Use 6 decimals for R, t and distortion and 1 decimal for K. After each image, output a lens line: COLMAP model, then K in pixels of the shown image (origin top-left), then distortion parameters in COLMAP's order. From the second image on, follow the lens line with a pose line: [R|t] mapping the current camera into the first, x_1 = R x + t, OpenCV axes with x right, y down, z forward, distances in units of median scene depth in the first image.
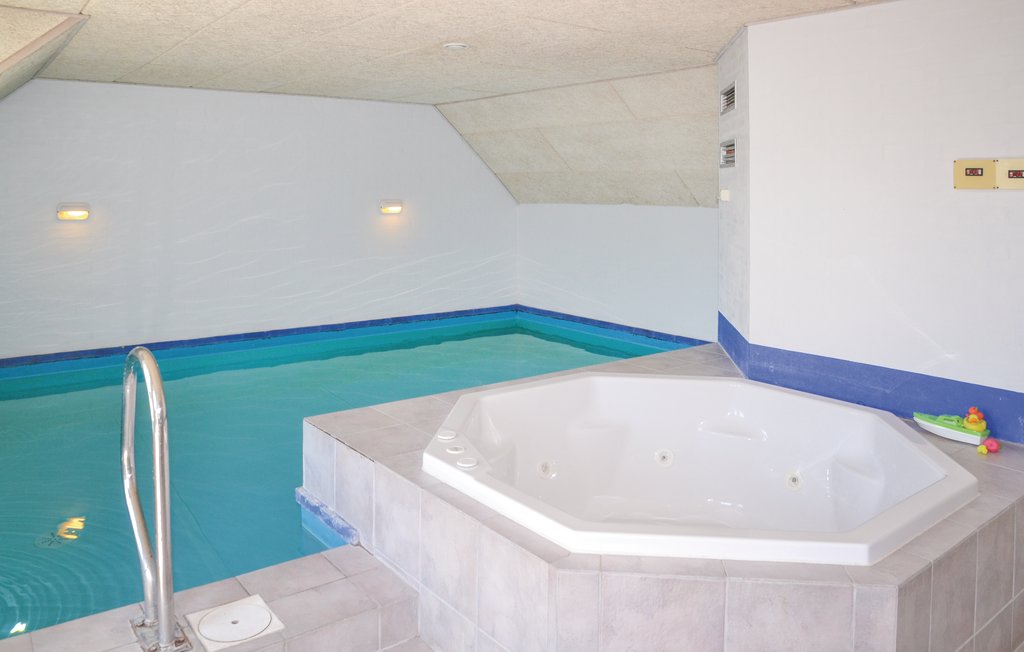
lens RADIAL K [[758.5, 0, 512.1], [0, 758.5, 243.7], [0, 0, 1]] dist [-0.093761, 0.004496]
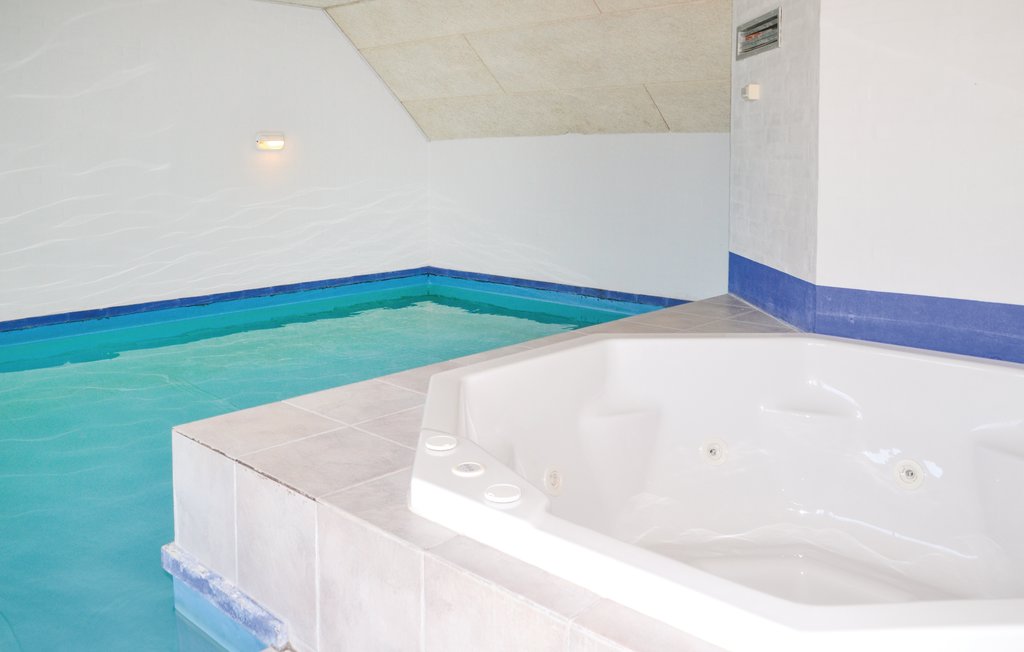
lens RADIAL K [[816.5, 0, 512.0], [0, 816.5, 234.9], [0, 0, 1]] dist [-0.047500, -0.000203]
pose [[0.987583, -0.024434, 0.155184, -0.093898], [0.020801, 0.999471, 0.024991, 0.060716], [-0.155713, -0.021453, 0.987569, 0.285595]]
